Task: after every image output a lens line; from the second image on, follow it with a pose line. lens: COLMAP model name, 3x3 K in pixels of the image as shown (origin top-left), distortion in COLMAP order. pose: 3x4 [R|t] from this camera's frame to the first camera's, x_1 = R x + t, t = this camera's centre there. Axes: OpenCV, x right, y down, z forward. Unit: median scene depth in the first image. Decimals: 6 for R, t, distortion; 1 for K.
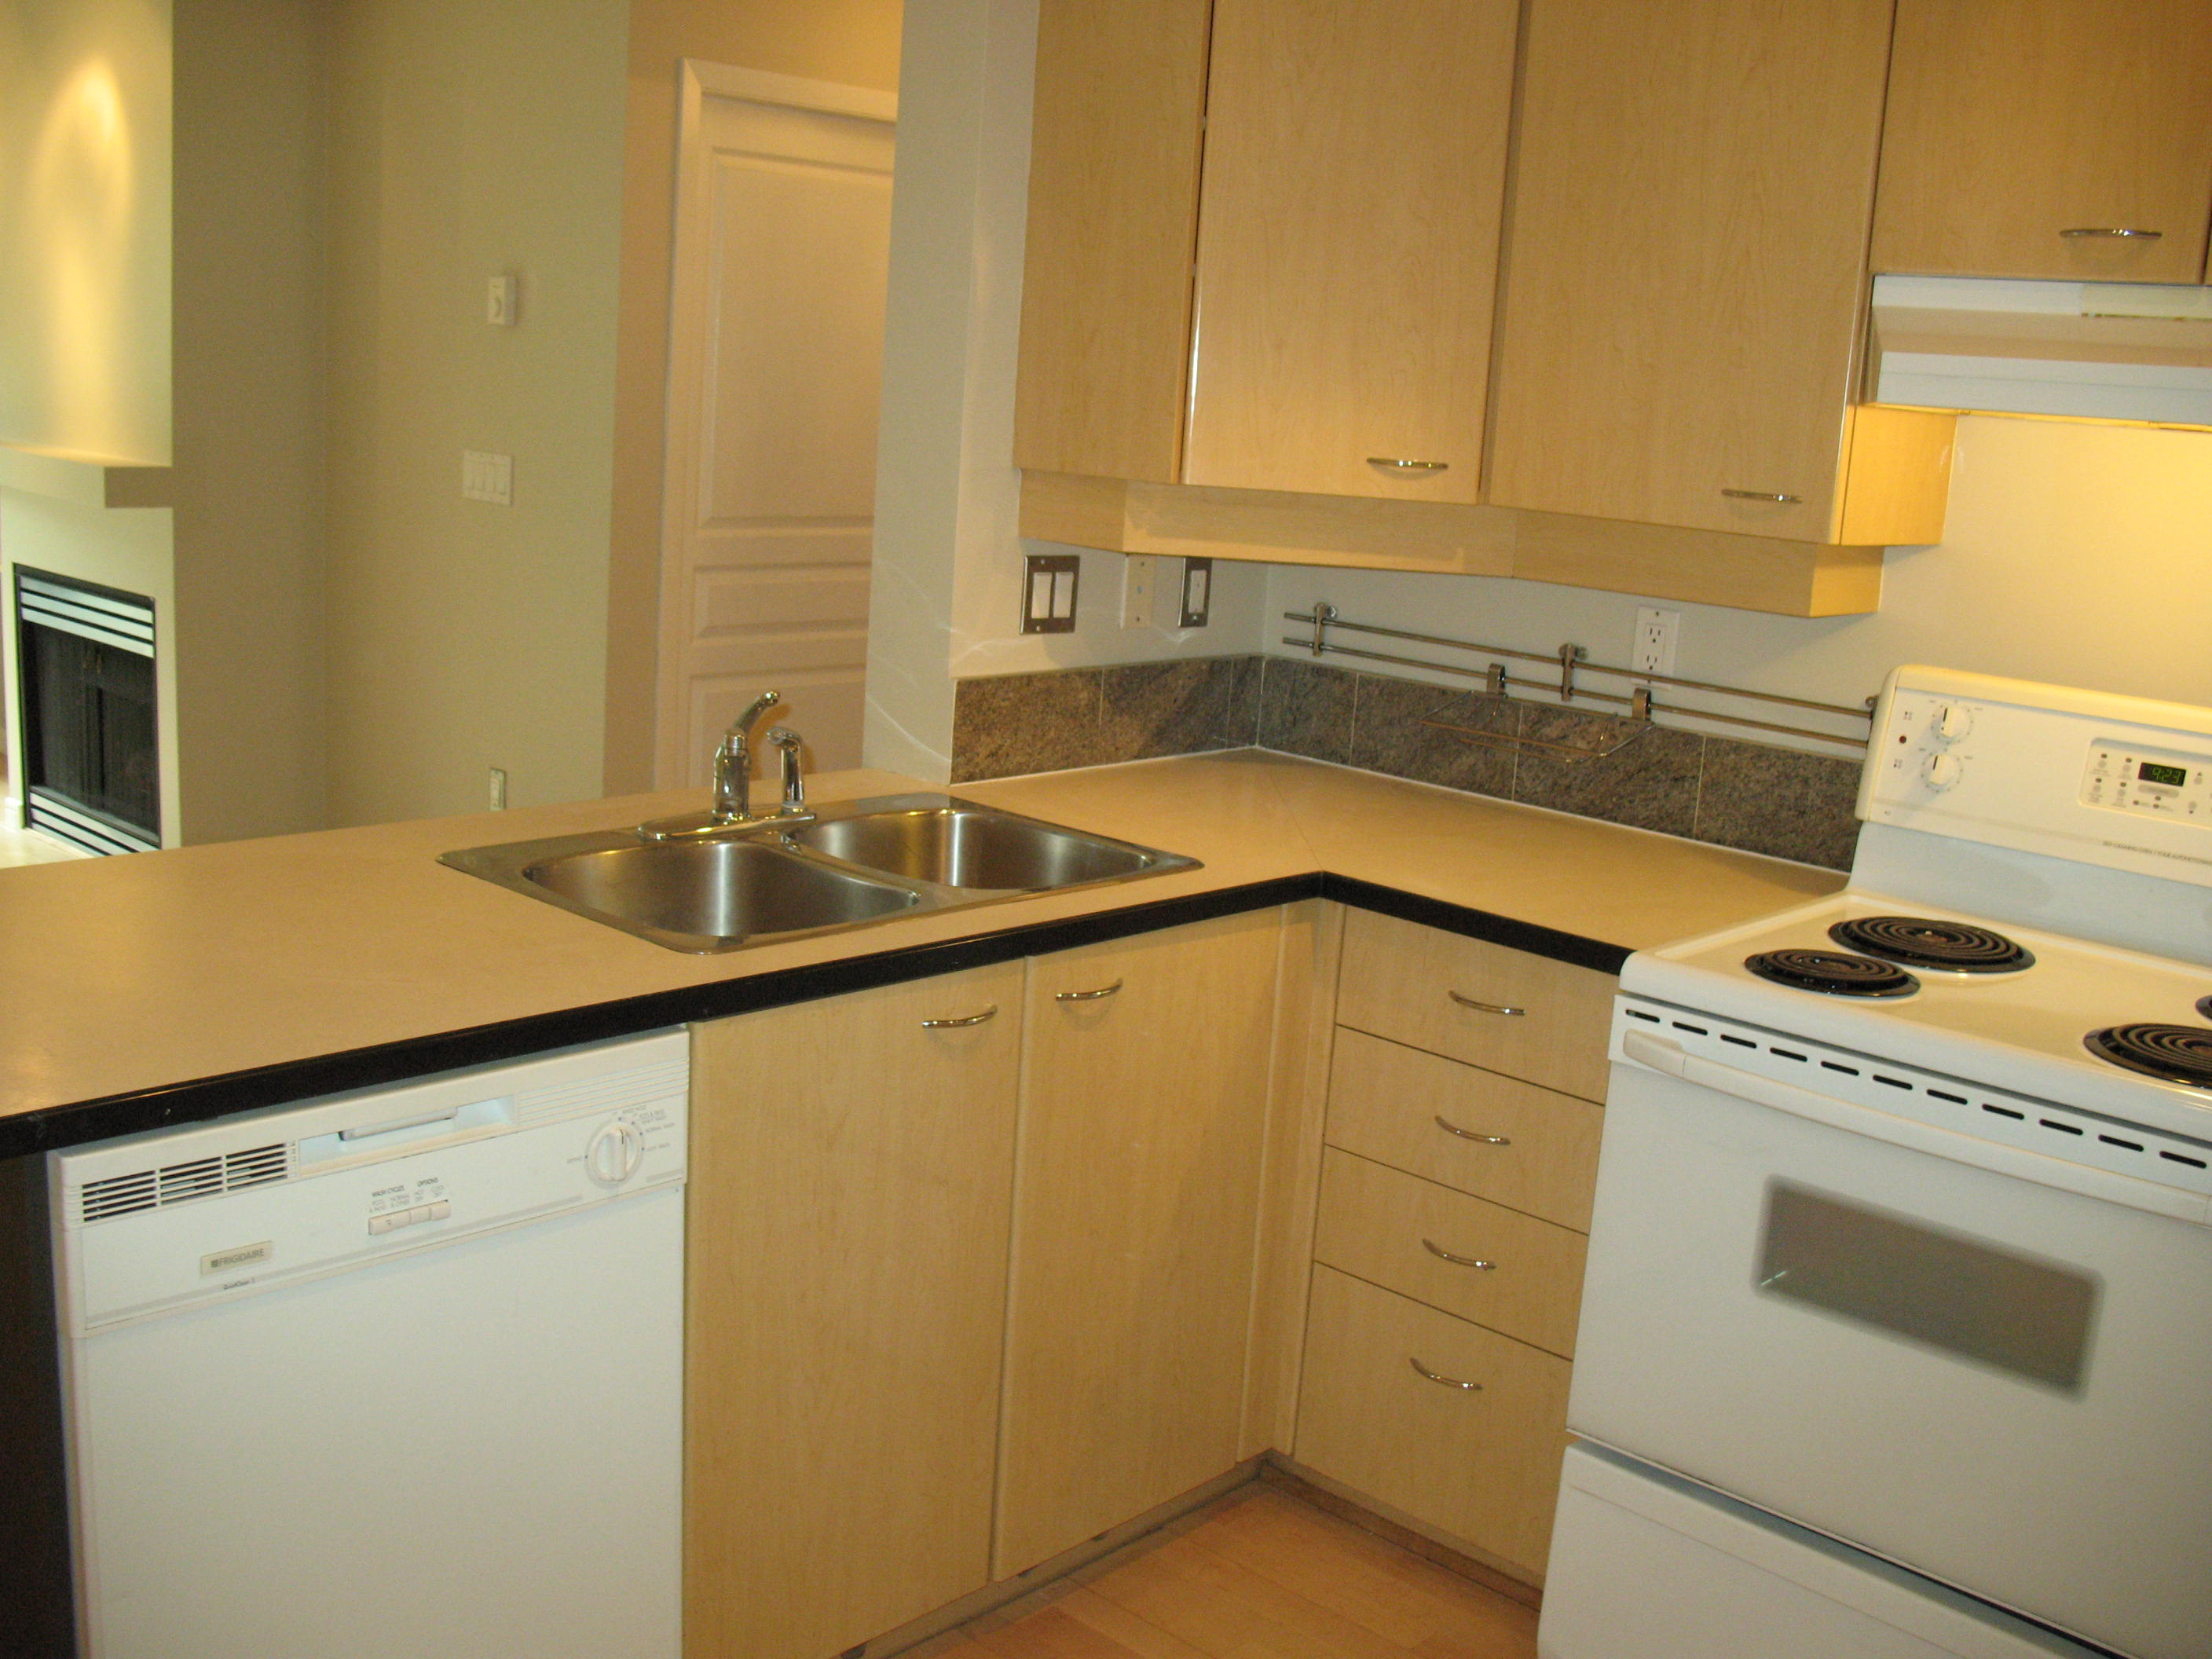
lens RADIAL K [[2254.3, 0, 1104.3], [0, 2254.3, 828.1], [0, 0, 1]] dist [-0.103814, 0.000000]
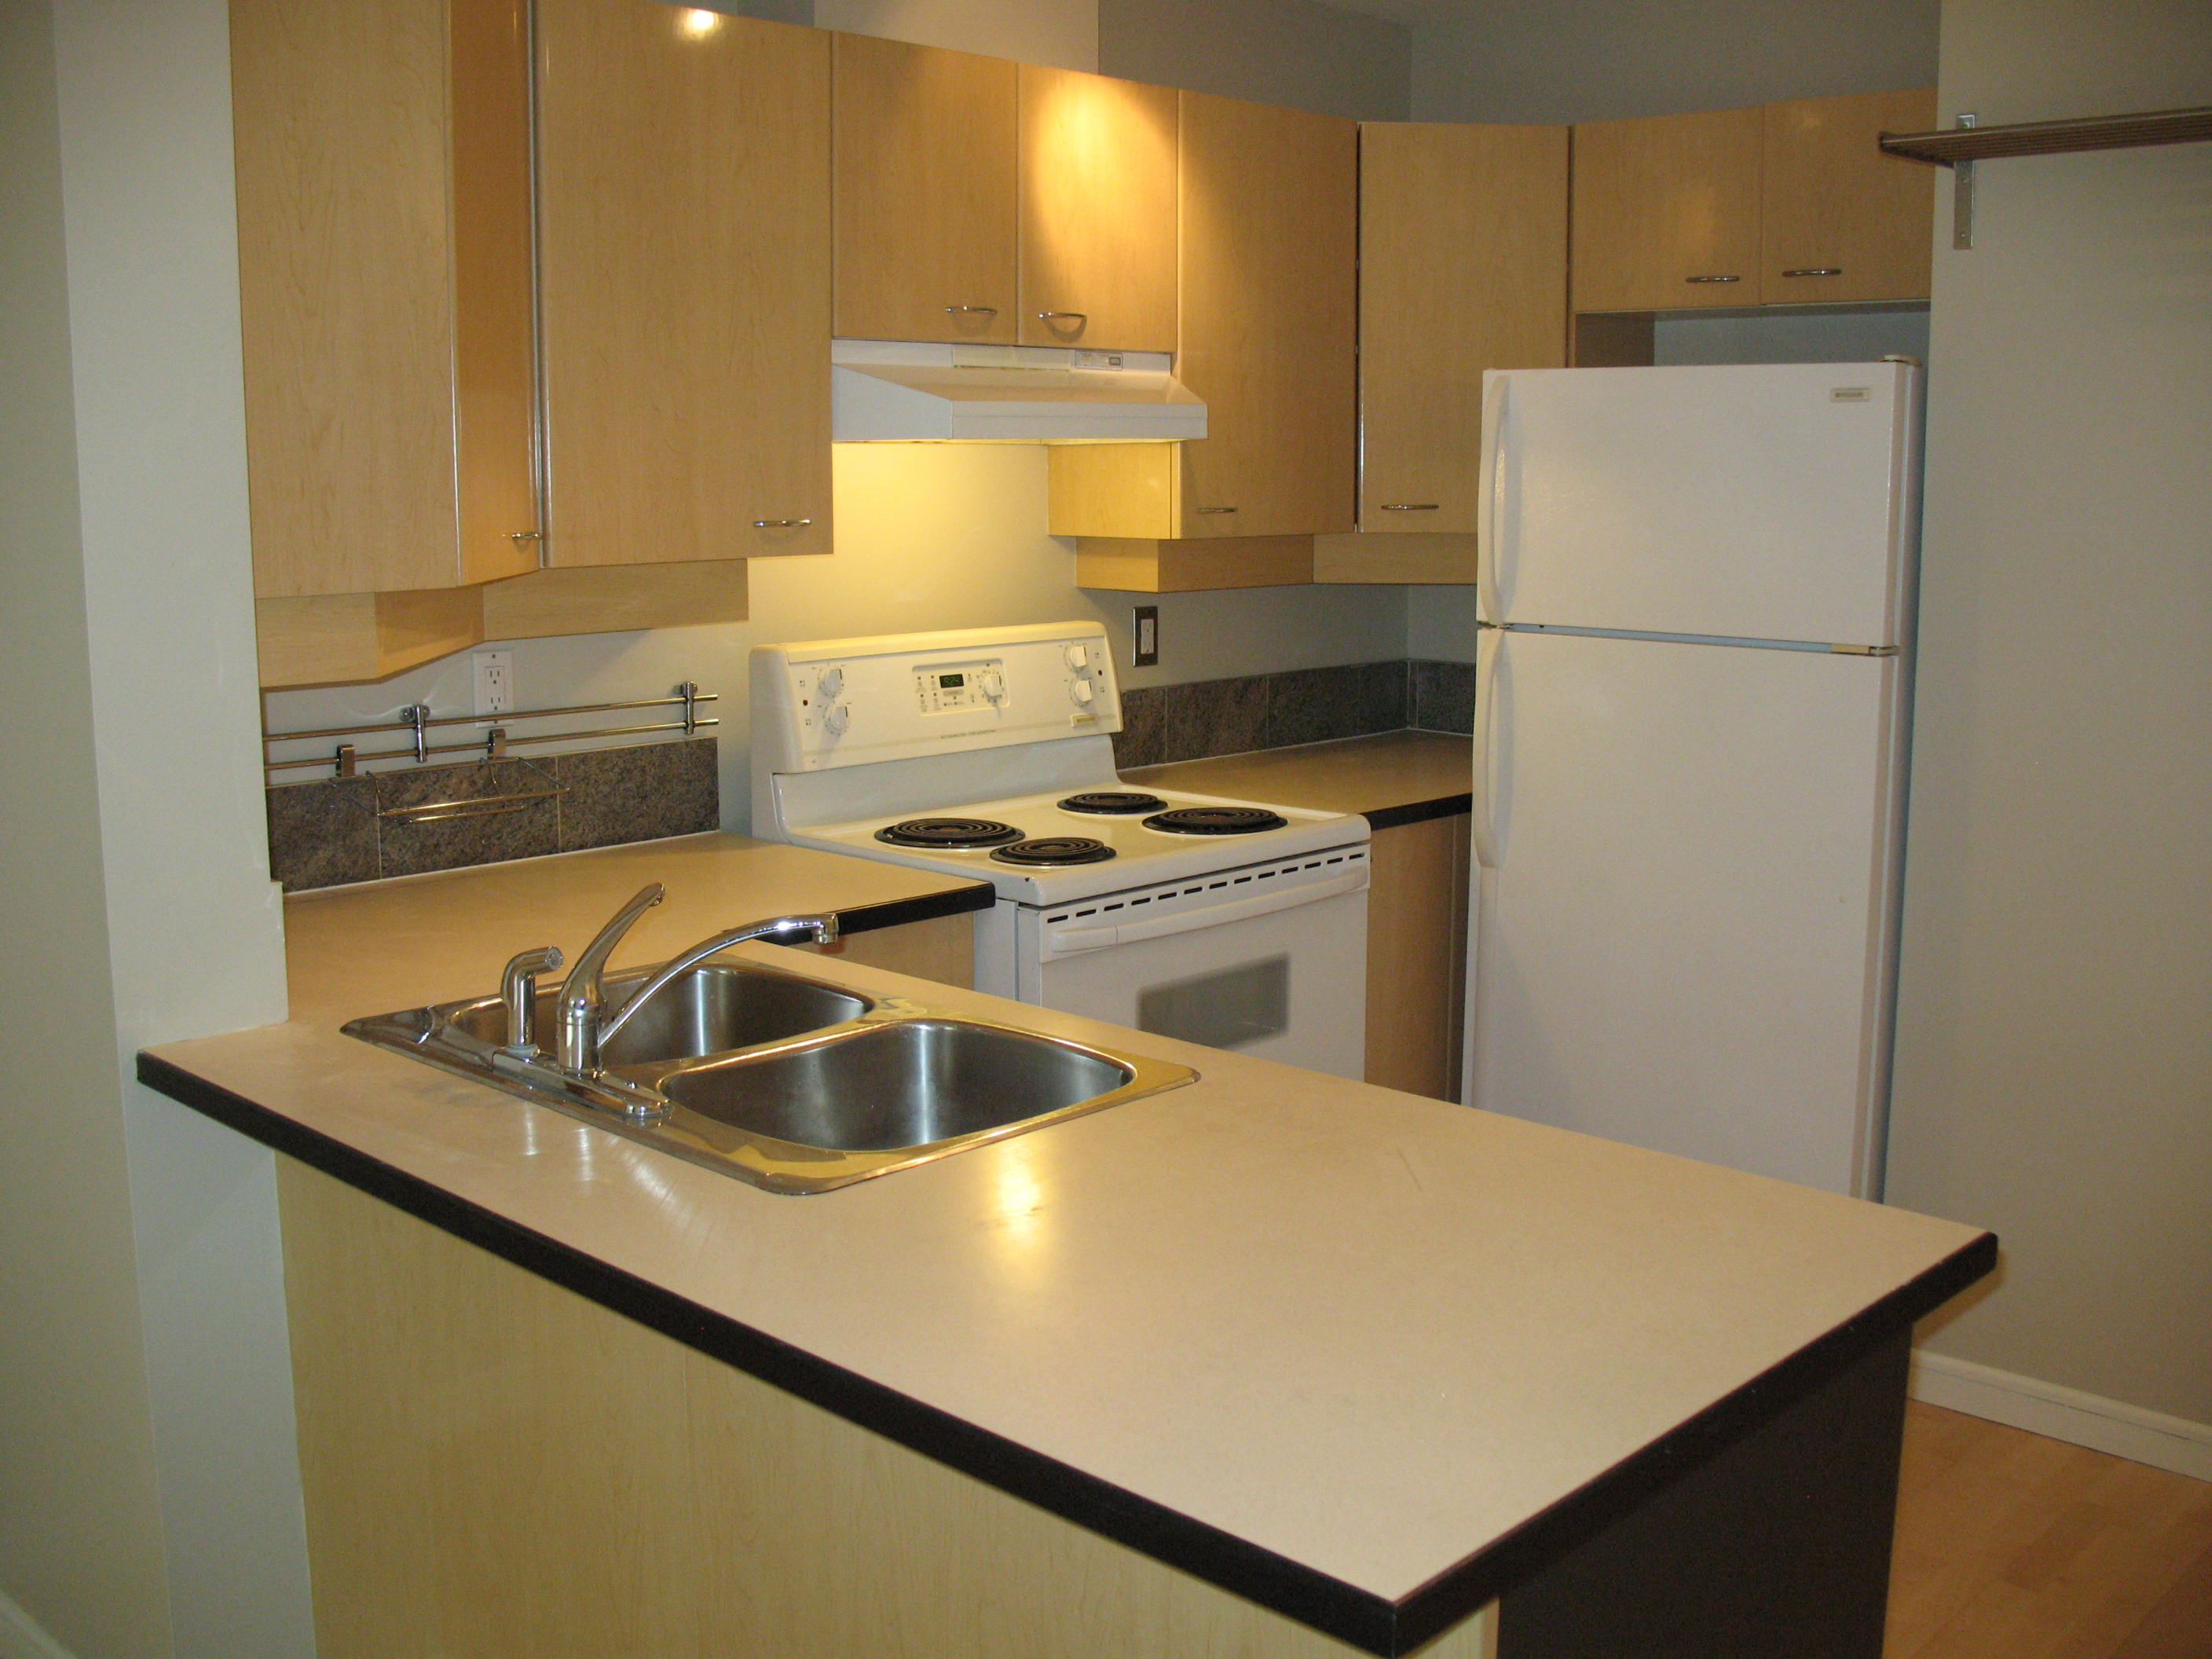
lens RADIAL K [[2254.3, 0, 1100.9], [0, 2254.3, 825.5], [0, 0, 1]] dist [-0.103814, 0.000000]
pose [[0.012215, -0.225101, 0.974259, -0.739106], [0.205922, 0.954013, 0.217841, -0.178333], [-0.978492, 0.197961, 0.058007, 0.636812]]
